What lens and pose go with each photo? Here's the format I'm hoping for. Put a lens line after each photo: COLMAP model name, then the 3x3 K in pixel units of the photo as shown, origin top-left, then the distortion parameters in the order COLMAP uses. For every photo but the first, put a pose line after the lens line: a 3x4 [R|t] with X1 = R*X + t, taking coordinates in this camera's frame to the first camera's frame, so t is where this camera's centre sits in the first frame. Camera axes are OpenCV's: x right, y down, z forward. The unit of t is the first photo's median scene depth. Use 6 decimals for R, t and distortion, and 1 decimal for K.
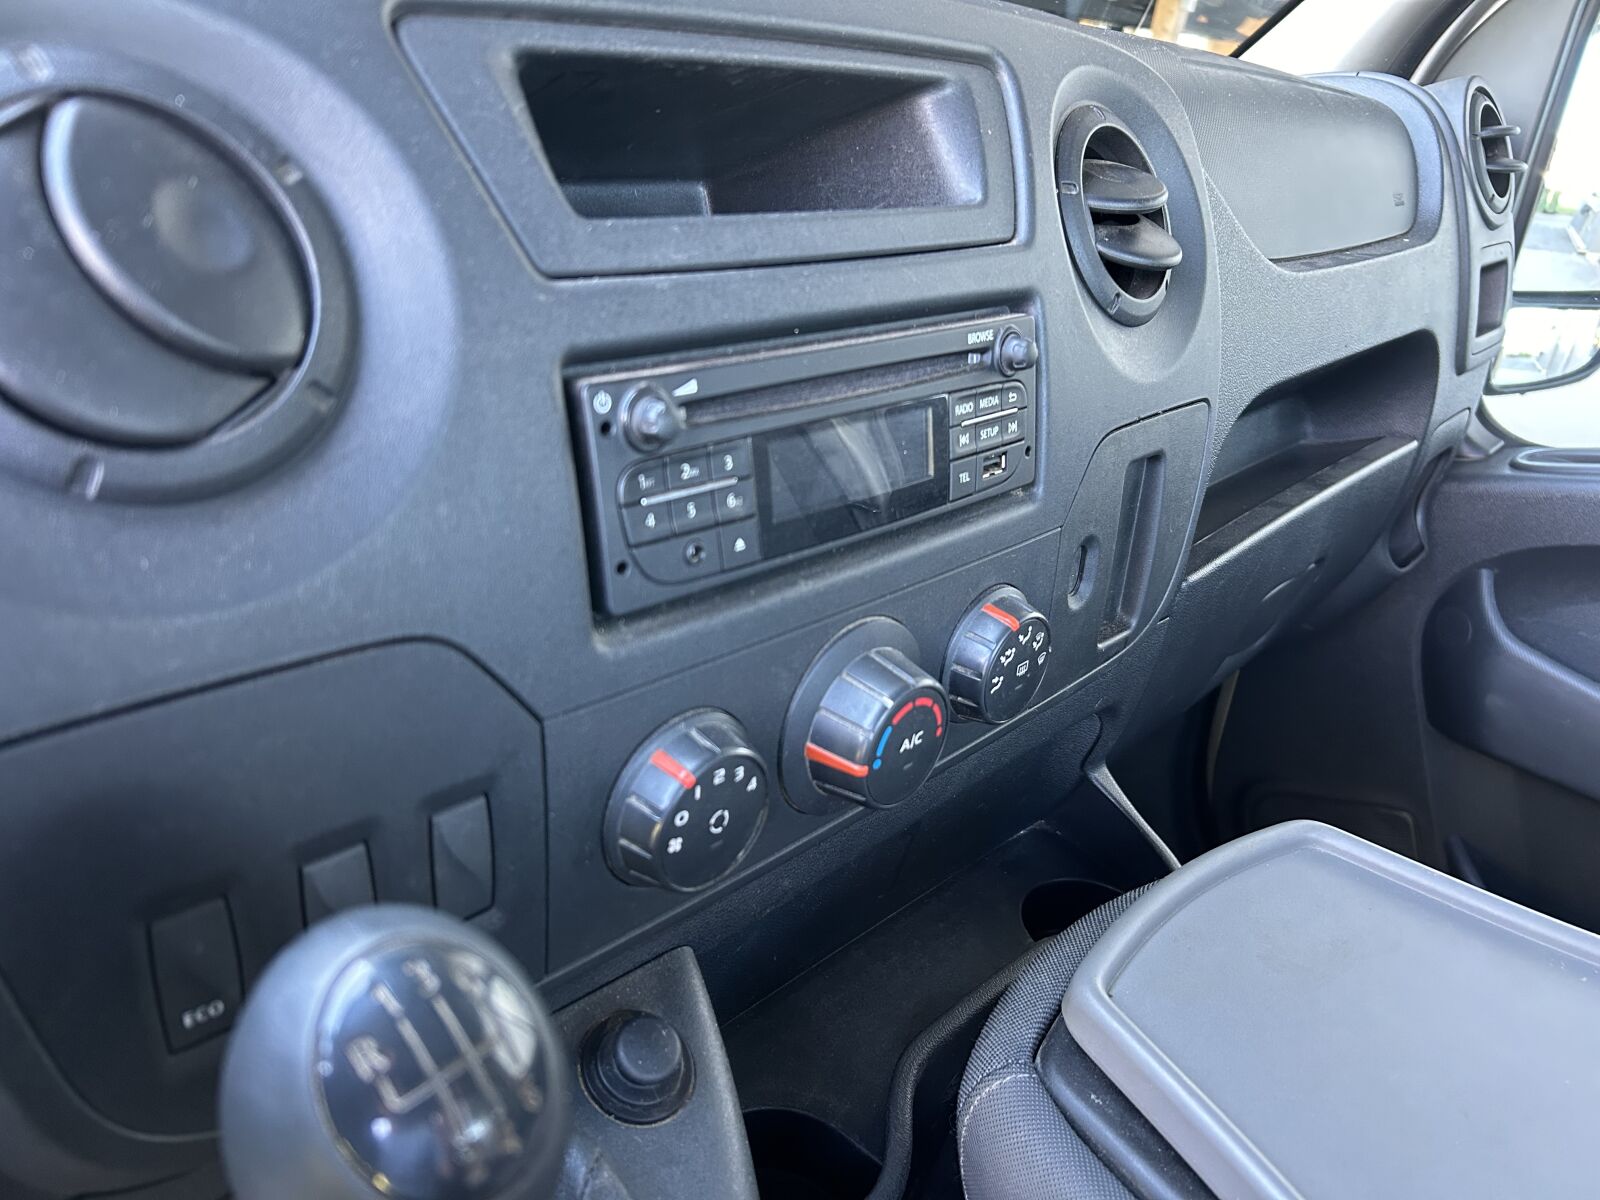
lens RADIAL K [[1224.0, 0, 799.1], [0, 1224.0, 592.7], [0, 0, 1]] dist [0.004468, -0.025250]
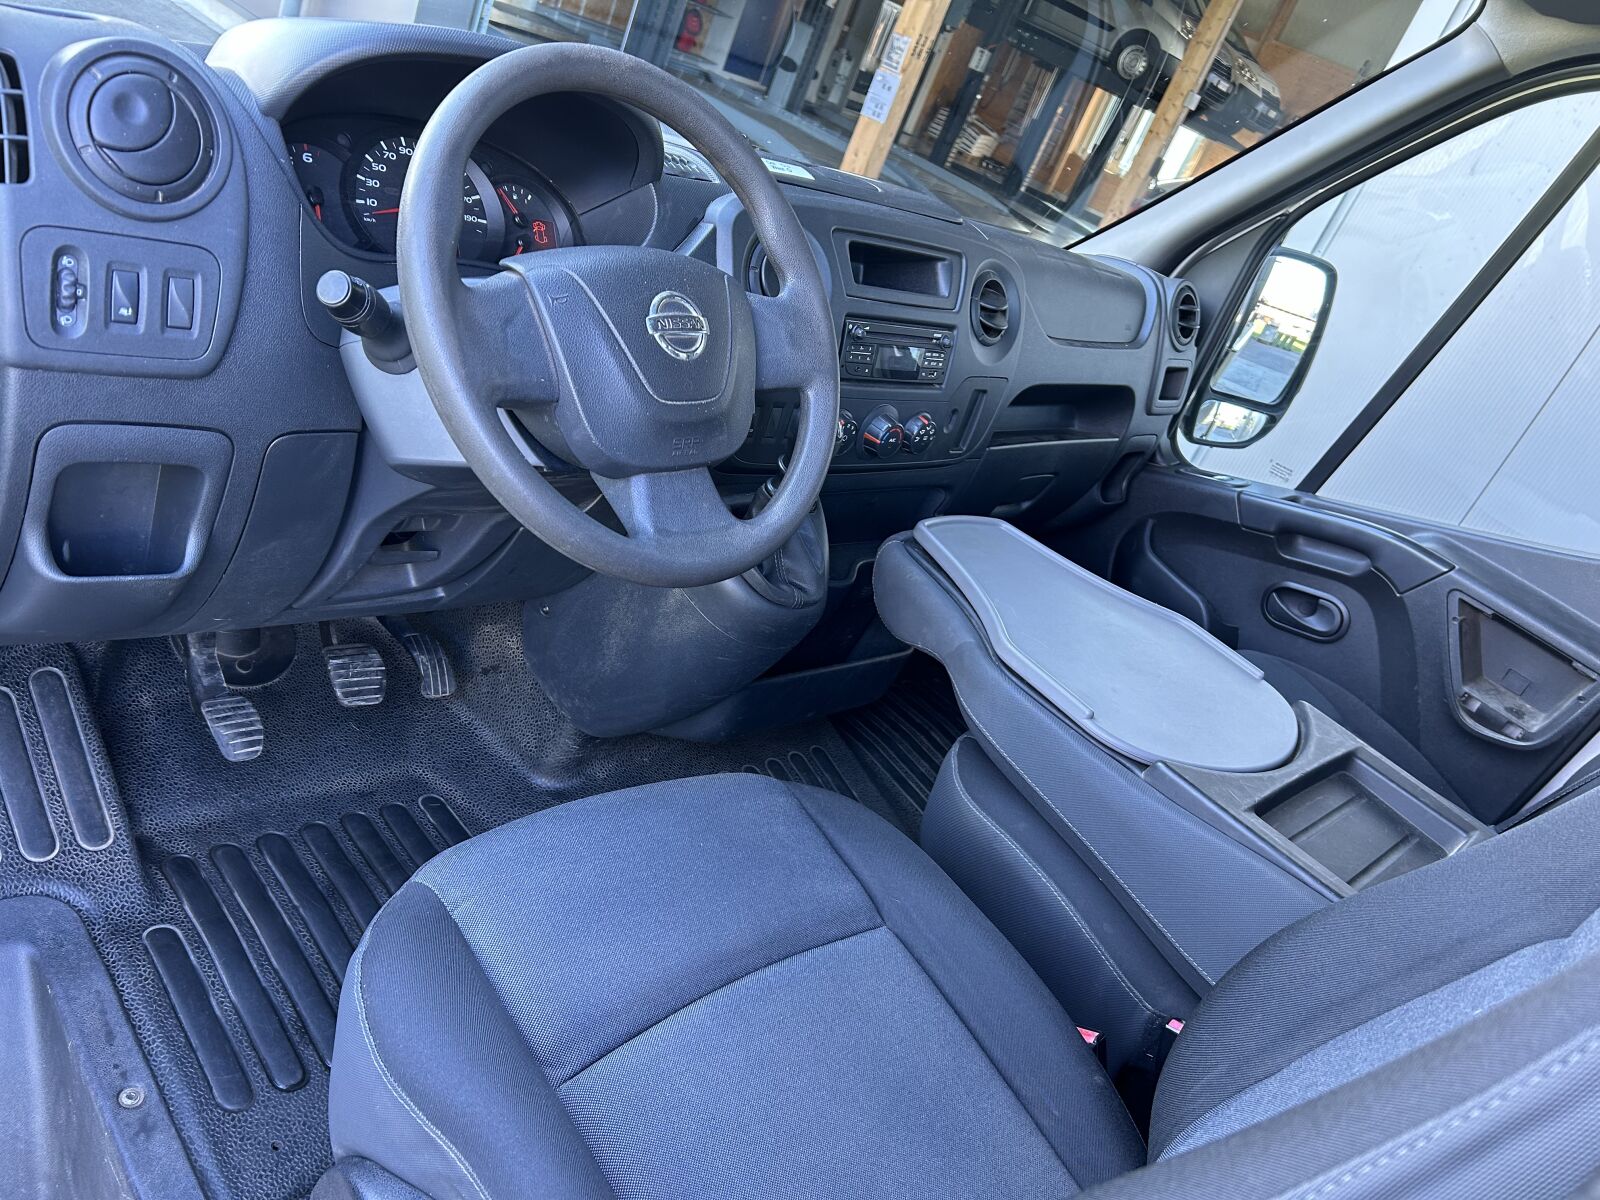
lens RADIAL K [[1224.0, 0, 795.9], [0, 1224.0, 603.5], [0, 0, 1]] dist [0.004468, -0.025250]
pose [[0.967498, 0.237595, 0.086583, -0.311035], [-0.239999, 0.970600, 0.018348, 0.482731], [-0.079678, -0.038532, 0.996076, -2.112754]]
